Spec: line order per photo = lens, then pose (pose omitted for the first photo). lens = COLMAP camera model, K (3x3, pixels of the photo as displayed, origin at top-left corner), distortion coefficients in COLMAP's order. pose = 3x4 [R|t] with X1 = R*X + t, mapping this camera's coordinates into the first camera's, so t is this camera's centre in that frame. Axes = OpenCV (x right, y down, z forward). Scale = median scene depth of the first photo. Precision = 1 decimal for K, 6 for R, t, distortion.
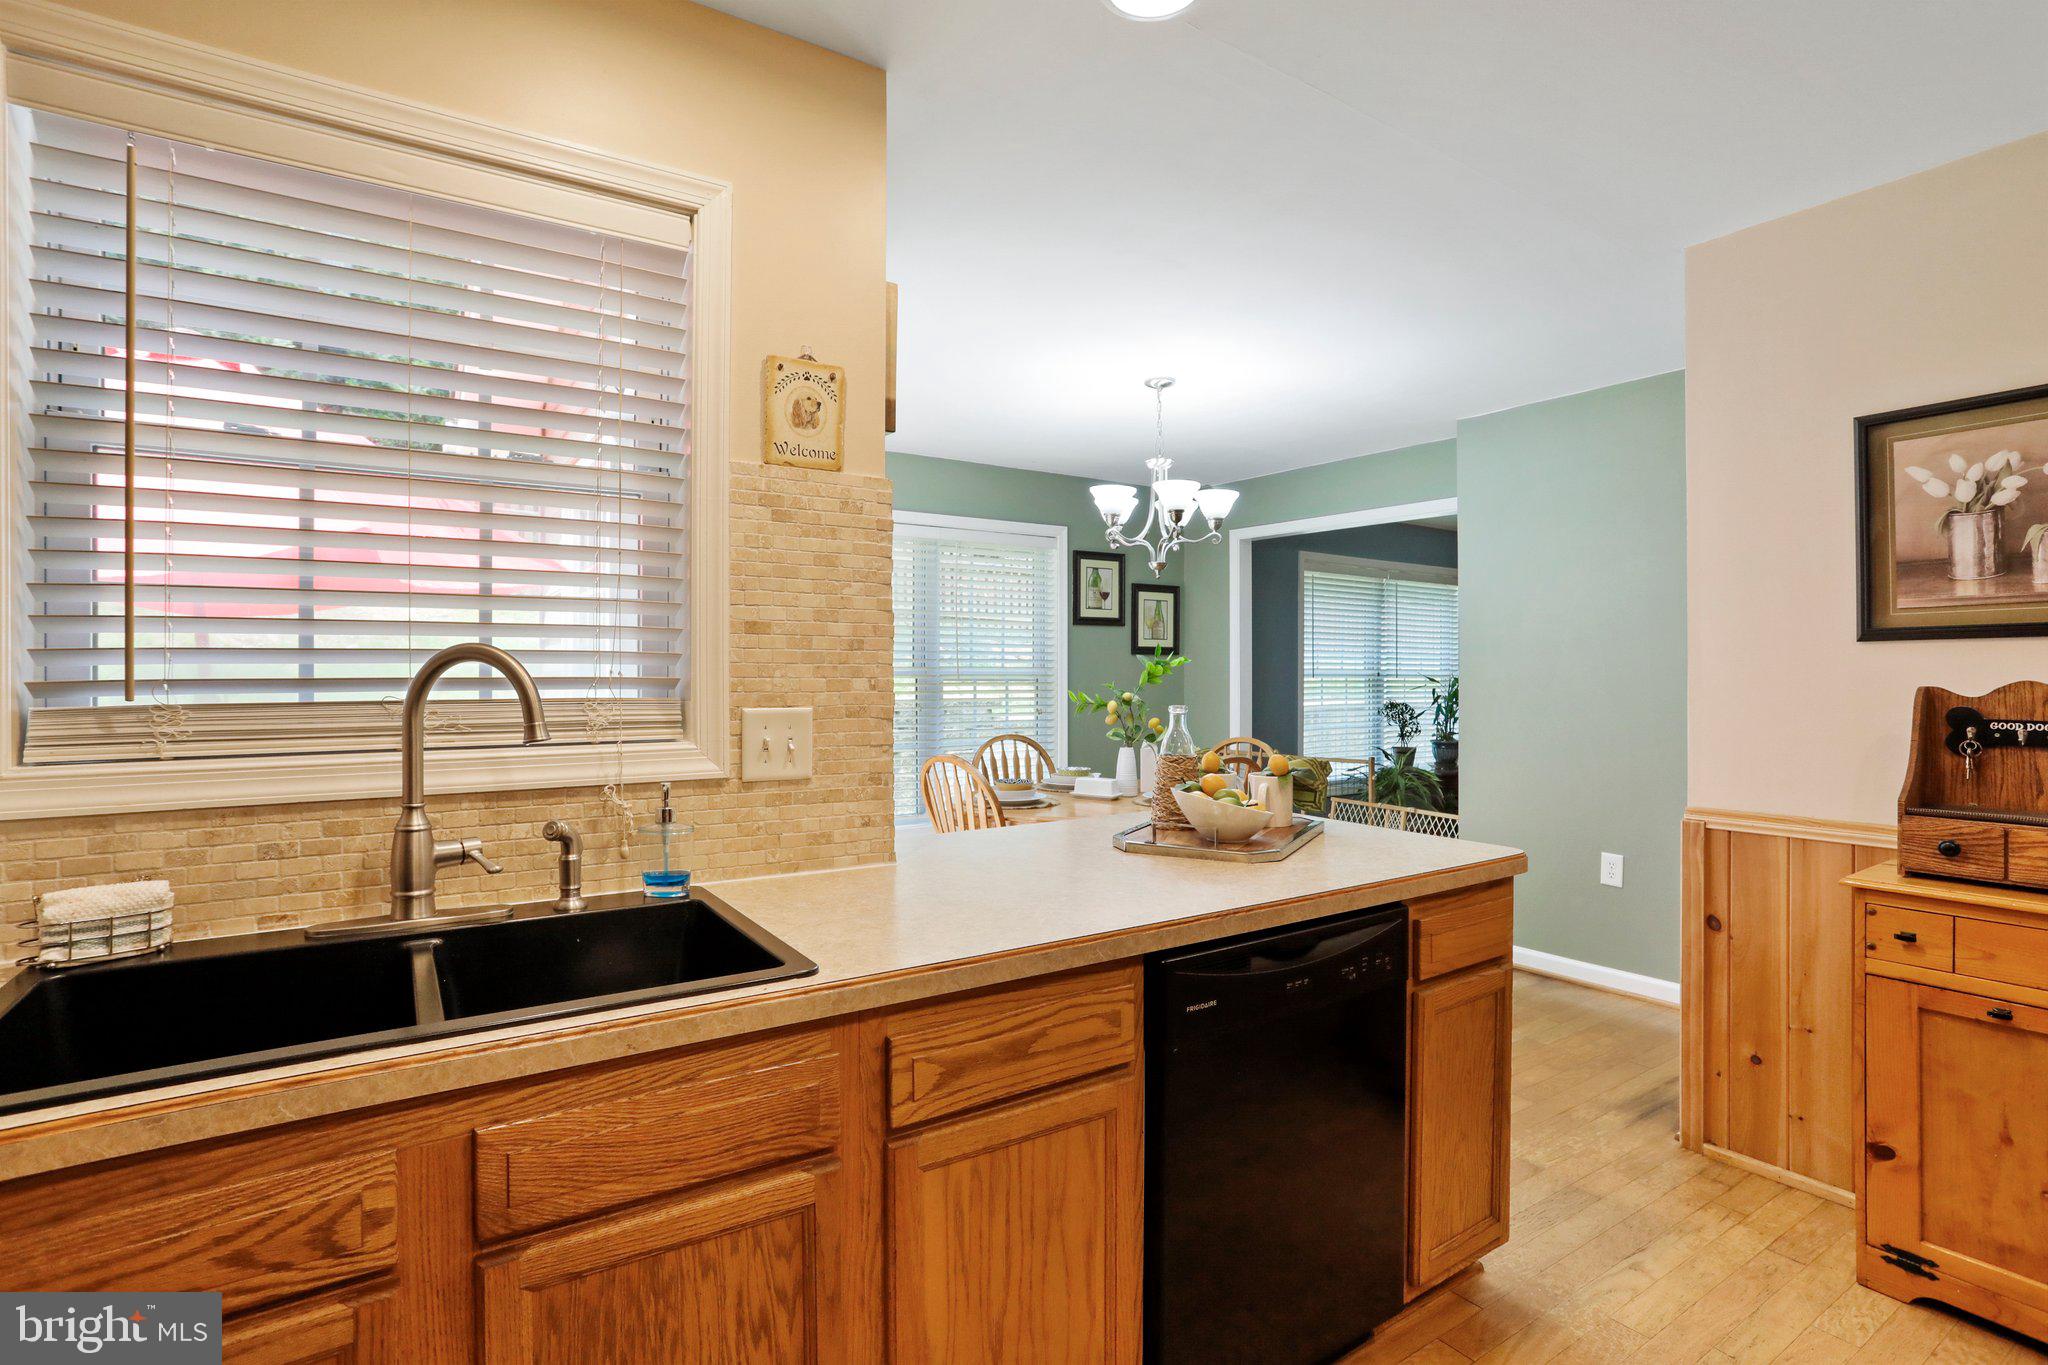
lens RADIAL K [[1001.8, 0, 1026.5], [0, 1001.8, 669.1], [0, 0, 1]] dist [-0.075845, 0.034627]
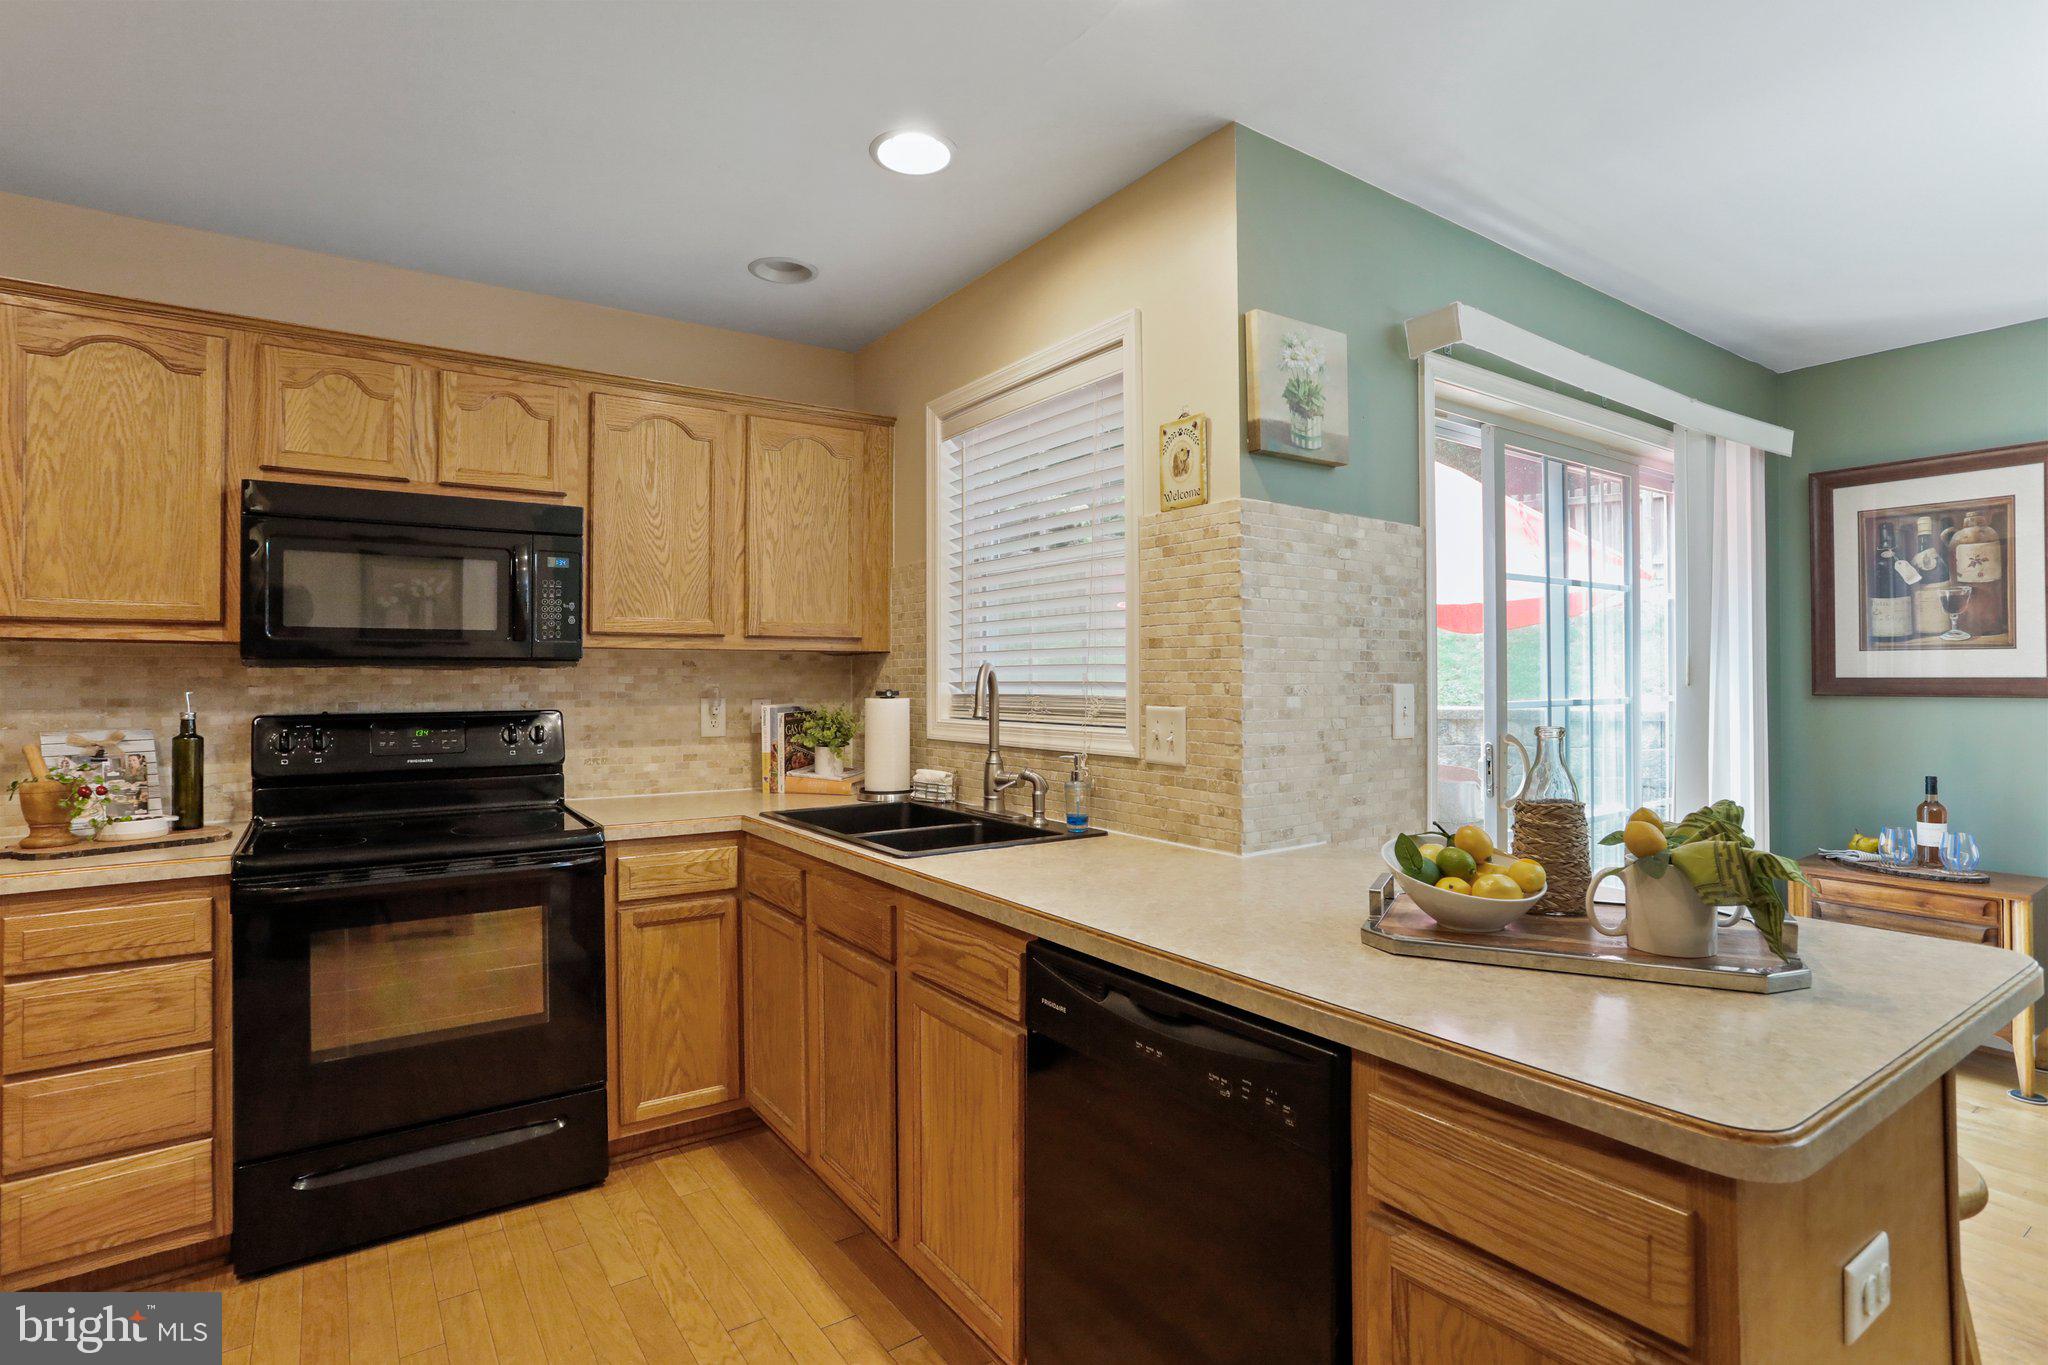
lens RADIAL K [[1009.6, 0, 987.2], [0, 1009.6, 671.7], [0, 0, 1]] dist [-0.061684, 0.037349]
pose [[-0.005126, -0.005490, -0.999972, 0.385341], [0.005657, 0.999969, -0.005518, 0.000338], [0.999971, -0.005685, -0.005095, 0.298163]]
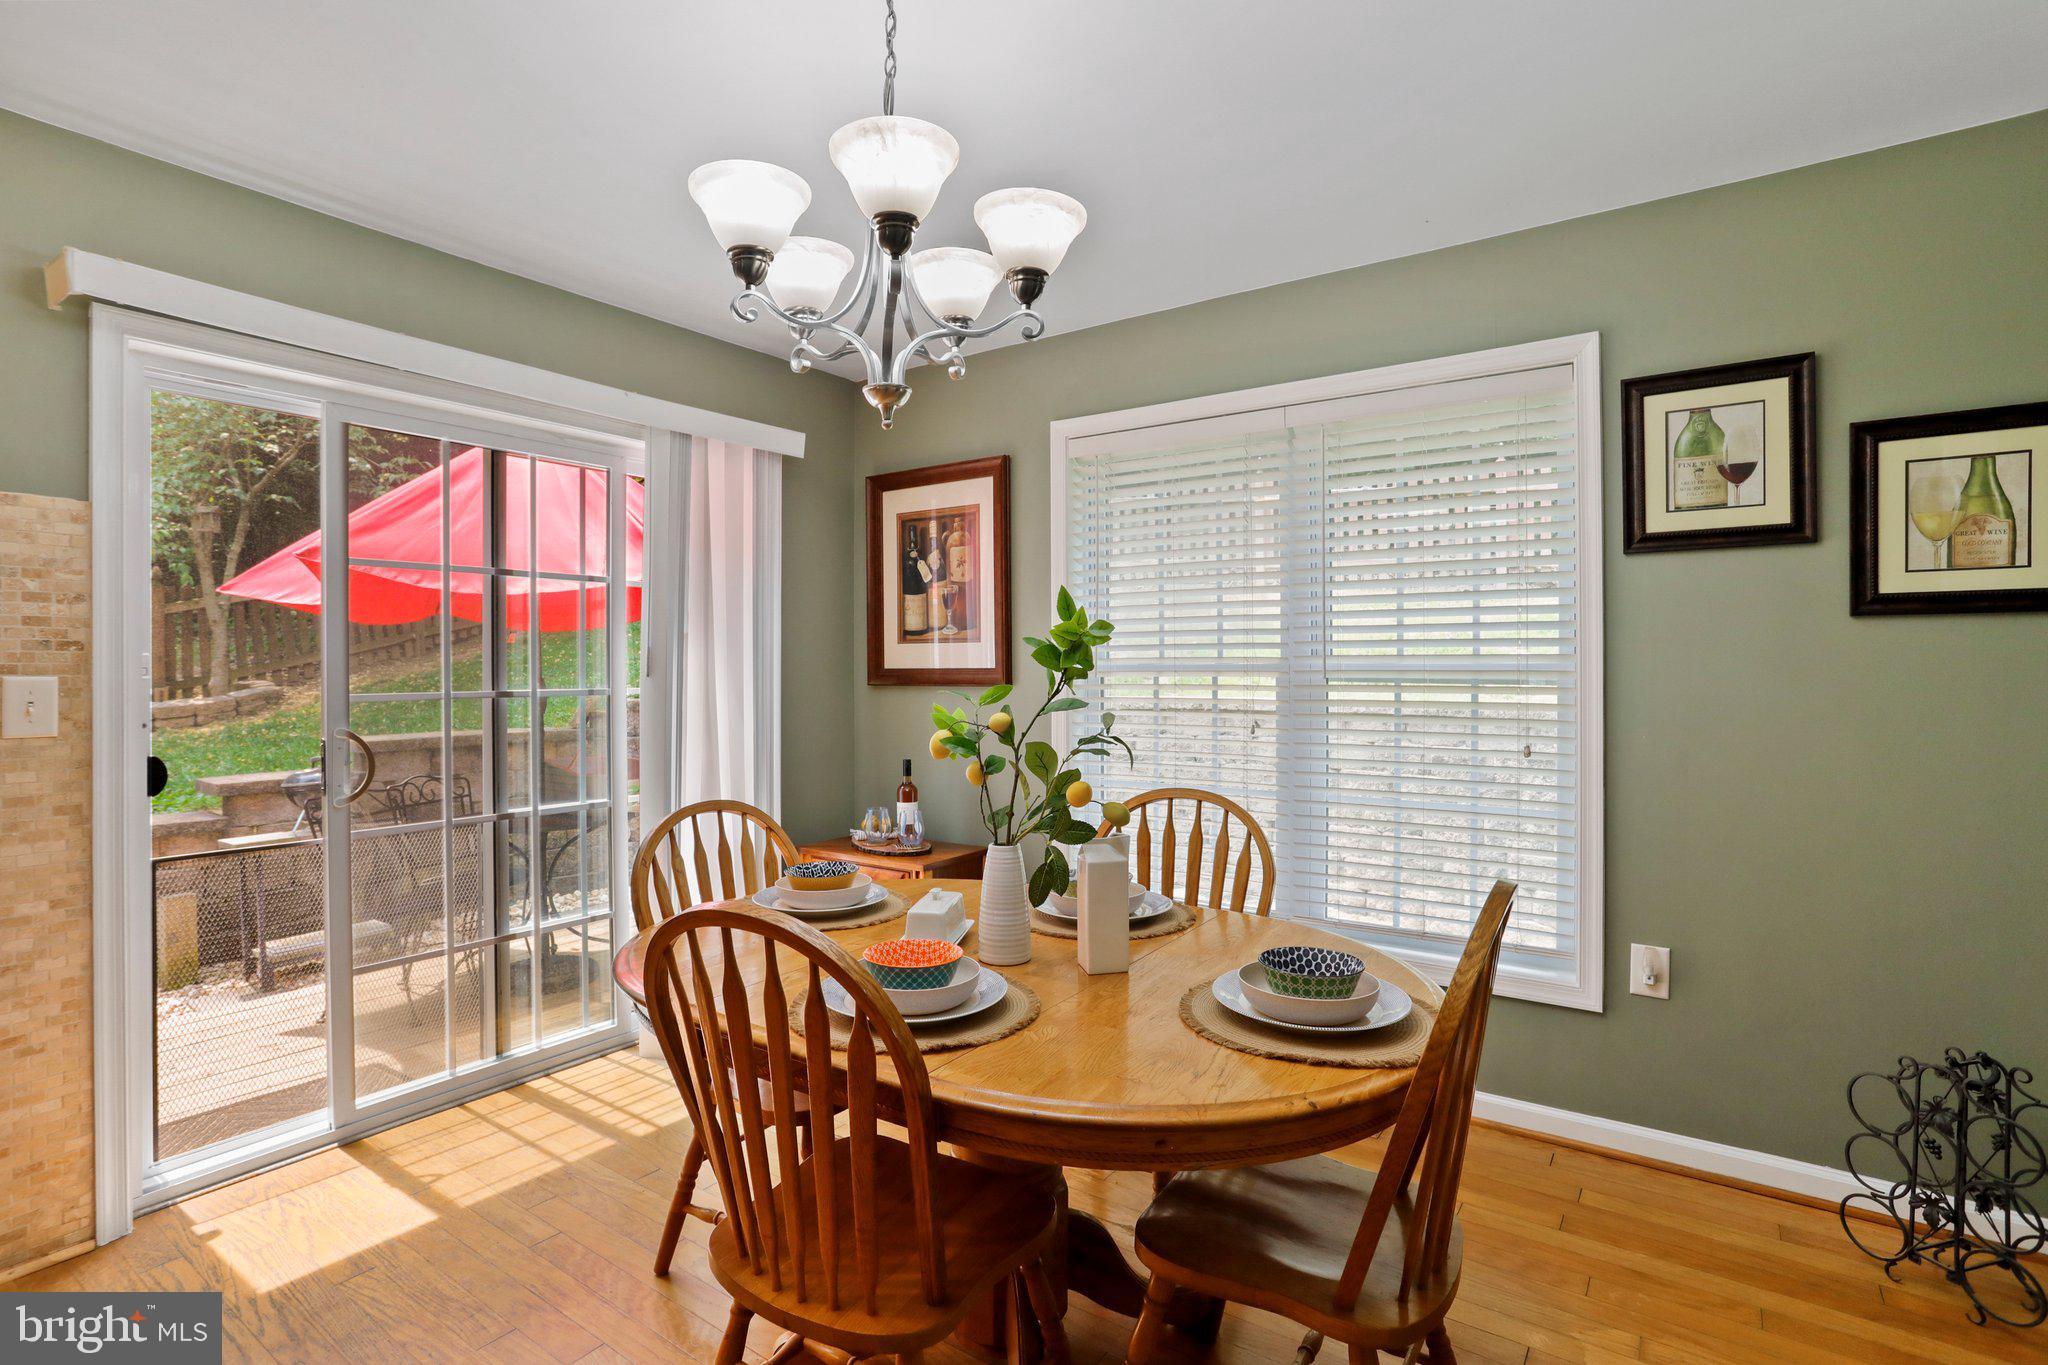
lens RADIAL K [[1001.8, 0, 1026.5], [0, 1001.8, 669.1], [0, 0, 1]] dist [-0.075845, 0.034627]
pose [[0.343372, 0.001074, -0.939199, 0.434735], [0.005884, 0.999977, 0.003294, 0.002764], [0.939181, -0.006657, 0.343357, 0.759270]]
